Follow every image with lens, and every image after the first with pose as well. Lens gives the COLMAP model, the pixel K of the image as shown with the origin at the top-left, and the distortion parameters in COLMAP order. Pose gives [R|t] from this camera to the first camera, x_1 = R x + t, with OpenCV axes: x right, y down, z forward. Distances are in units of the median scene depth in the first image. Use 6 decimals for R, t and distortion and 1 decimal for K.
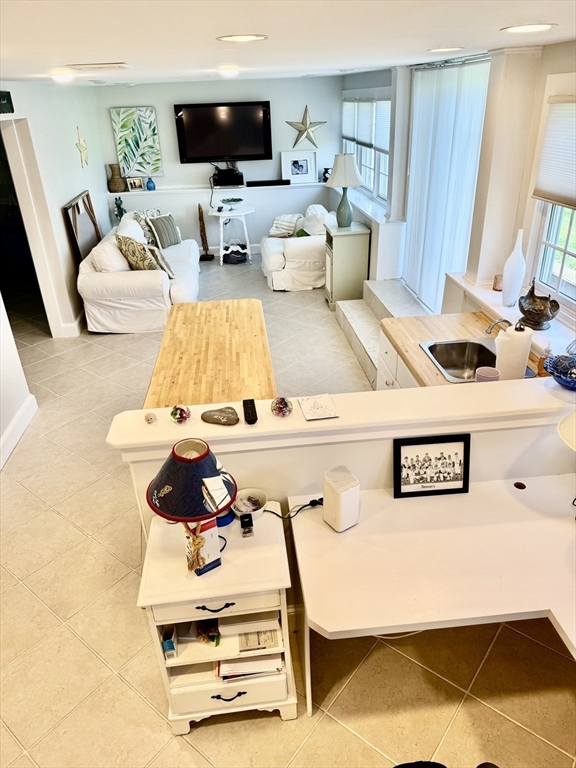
lens RADIAL K [[524.2, 0, 294.1], [0, 524.2, 384.6], [0, 0, 1]] dist [0.051974, -0.057832]
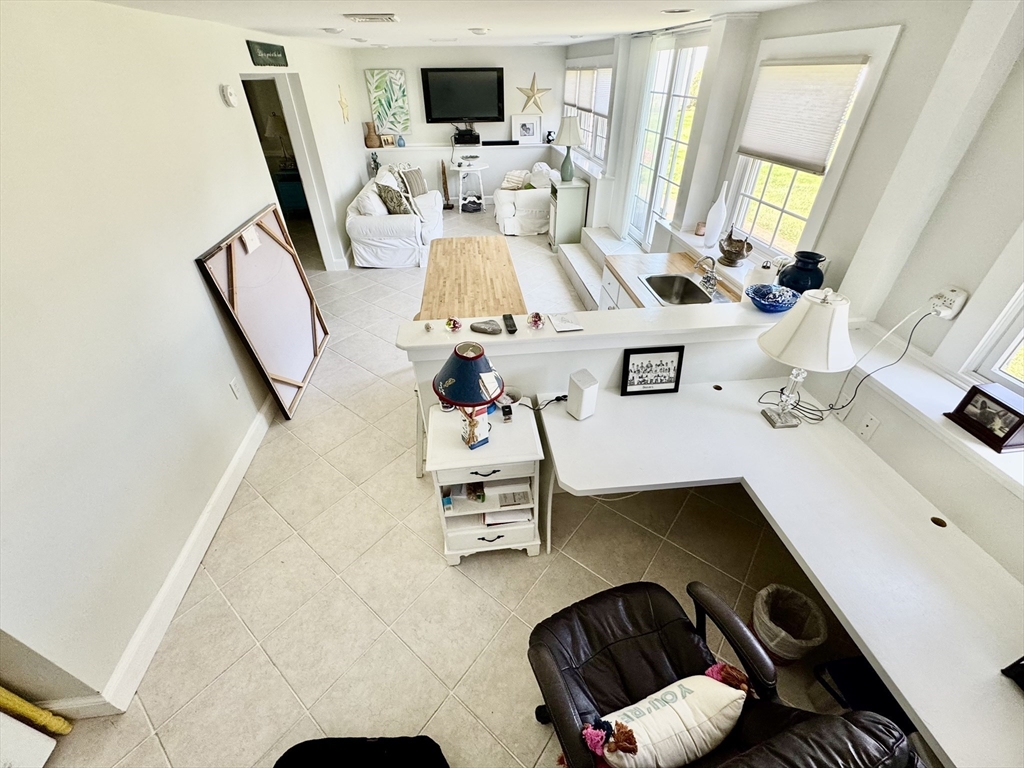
lens RADIAL K [[413.5, 0, 515.5], [0, 413.5, 379.3], [0, 0, 1]] dist [-0.004598, 0.000871]
pose [[0.999632, 0.017903, 0.020386, -0.032049], [-0.020604, 0.989782, 0.141095, 0.015710], [-0.017652, -0.141464, 0.989786, 0.009483]]
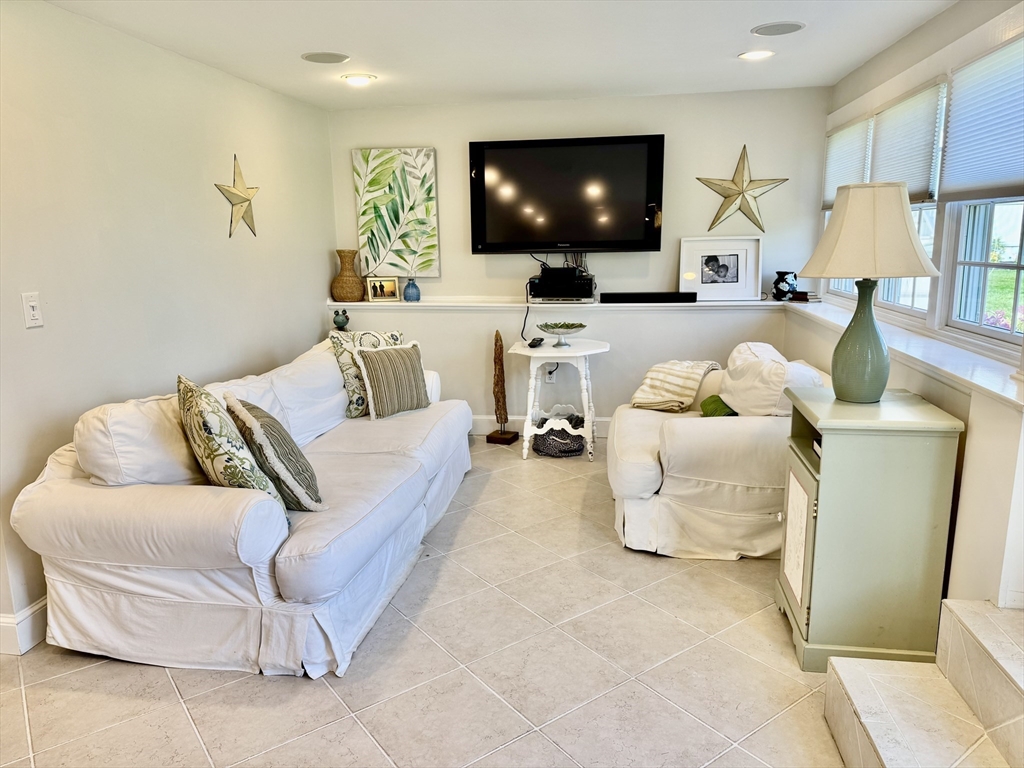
lens RADIAL K [[699.0, 0, 515.8], [0, 699.0, 395.4], [0, 0, 1]] dist [0.051974, -0.057832]
pose [[0.963636, 0.073784, -0.256831, 0.005685], [-0.139921, 0.958156, -0.249720, -0.167041], [0.227659, 0.276575, 0.933637, 0.550255]]
